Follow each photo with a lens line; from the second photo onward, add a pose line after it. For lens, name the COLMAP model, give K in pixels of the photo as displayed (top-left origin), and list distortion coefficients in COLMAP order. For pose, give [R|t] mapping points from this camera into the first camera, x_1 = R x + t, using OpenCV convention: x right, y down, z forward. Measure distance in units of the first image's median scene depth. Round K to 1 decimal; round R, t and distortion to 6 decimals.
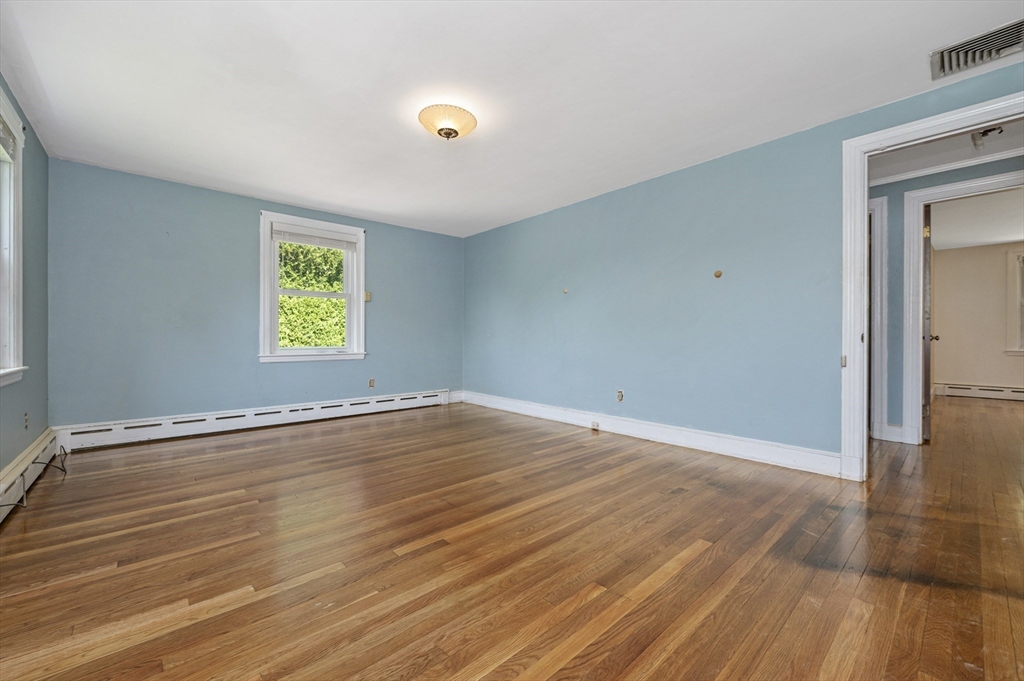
lens RADIAL K [[406.3, 0, 510.0], [0, 406.3, 338.0], [0, 0, 1]] dist [0.000276, -0.000051]
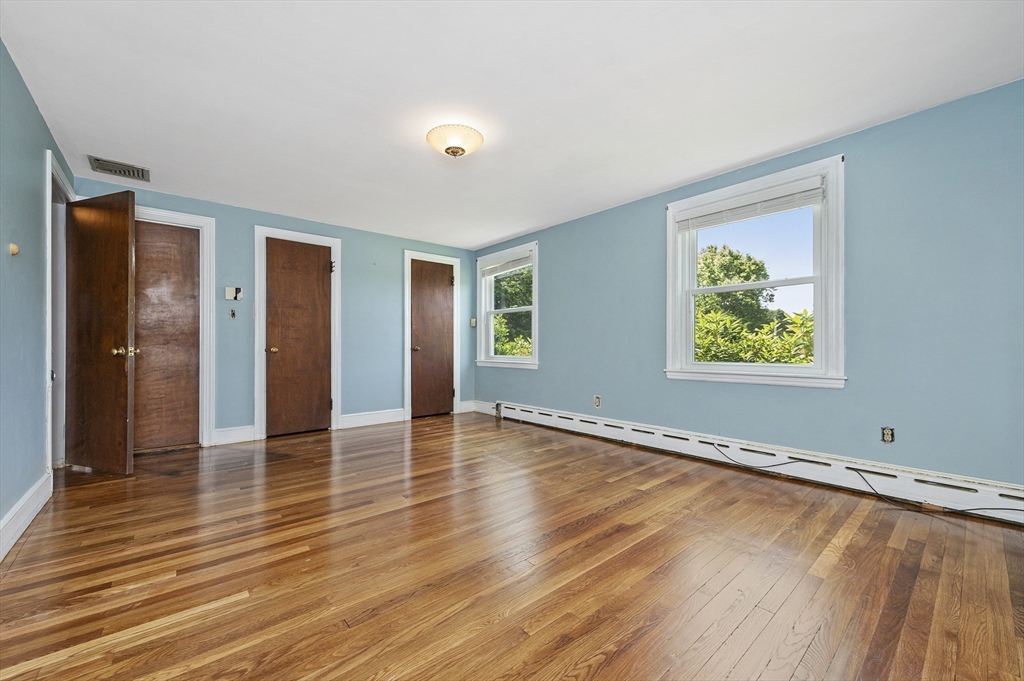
lens RADIAL K [[405.3, 0, 508.5], [0, 405.3, 344.2], [0, 0, 1]] dist [0.000715, 0.000048]
pose [[-0.999694, 0.001166, 0.024705, -0.259552], [0.001052, 0.999989, -0.004620, -0.008881], [-0.024710, -0.004593, -0.999684, 1.676073]]
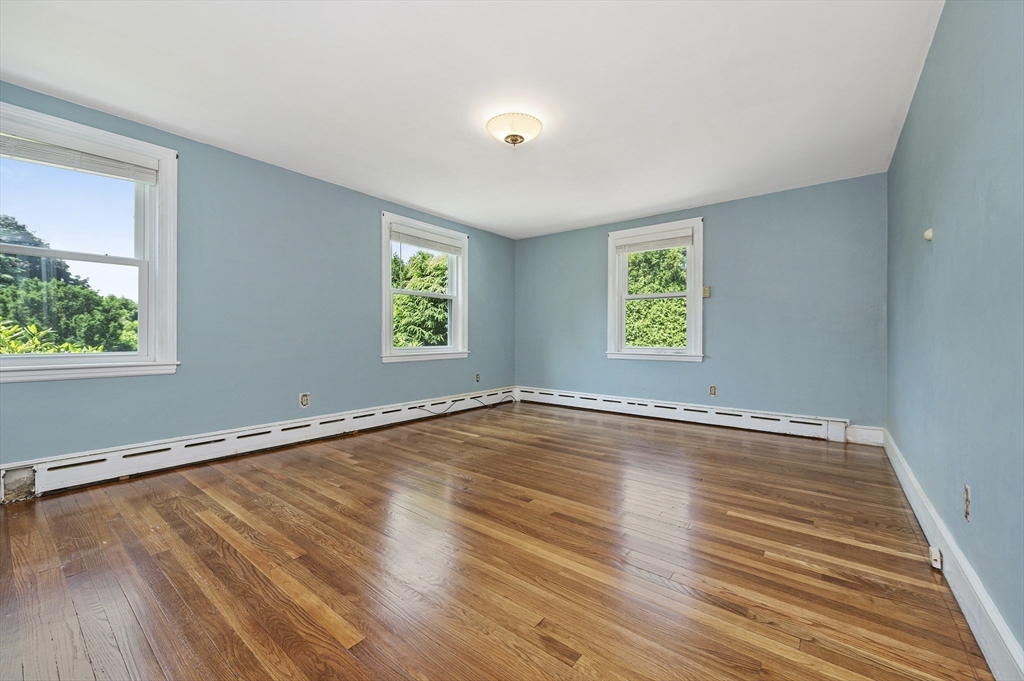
lens RADIAL K [[406.3, 0, 510.0], [0, 406.3, 338.0], [0, 0, 1]] dist [0.000276, -0.000051]
pose [[0.170186, 0.003685, -0.985405, 0.710779], [-0.003977, 0.999987, 0.003053, -0.003866], [0.985404, 0.003399, 0.170198, 0.680433]]
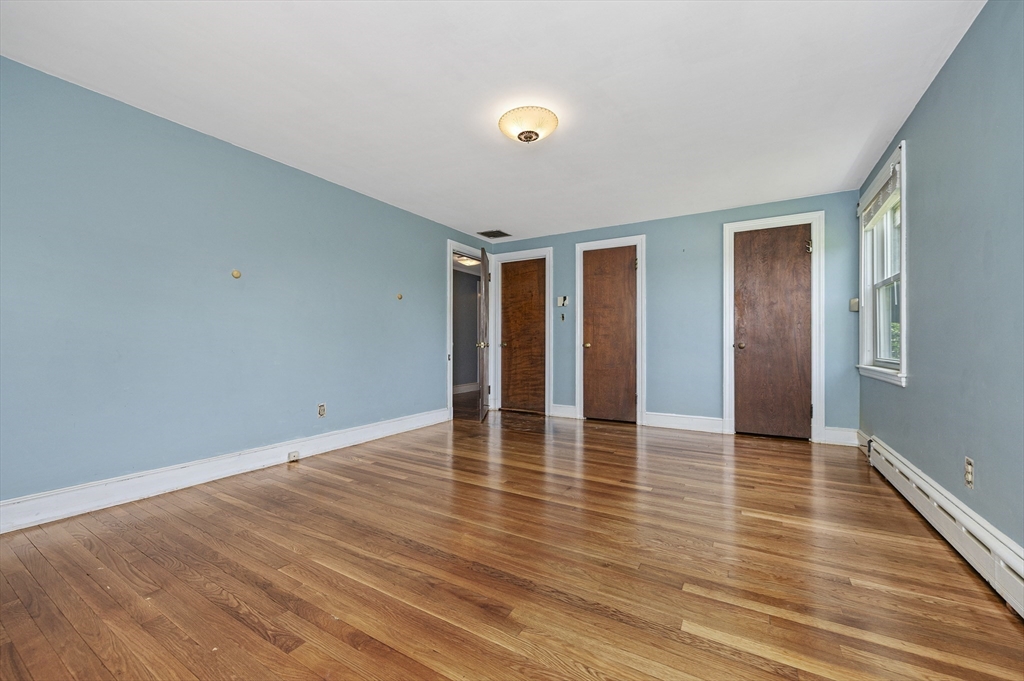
lens RADIAL K [[406.2, 0, 507.3], [0, 406.2, 339.0], [0, 0, 1]] dist [0.000729, -0.000142]
pose [[-0.292161, 0.006817, 0.956345, -0.889206], [-0.000511, 0.999973, -0.007284, -0.009413], [-0.956369, -0.002617, -0.292150, 1.108742]]
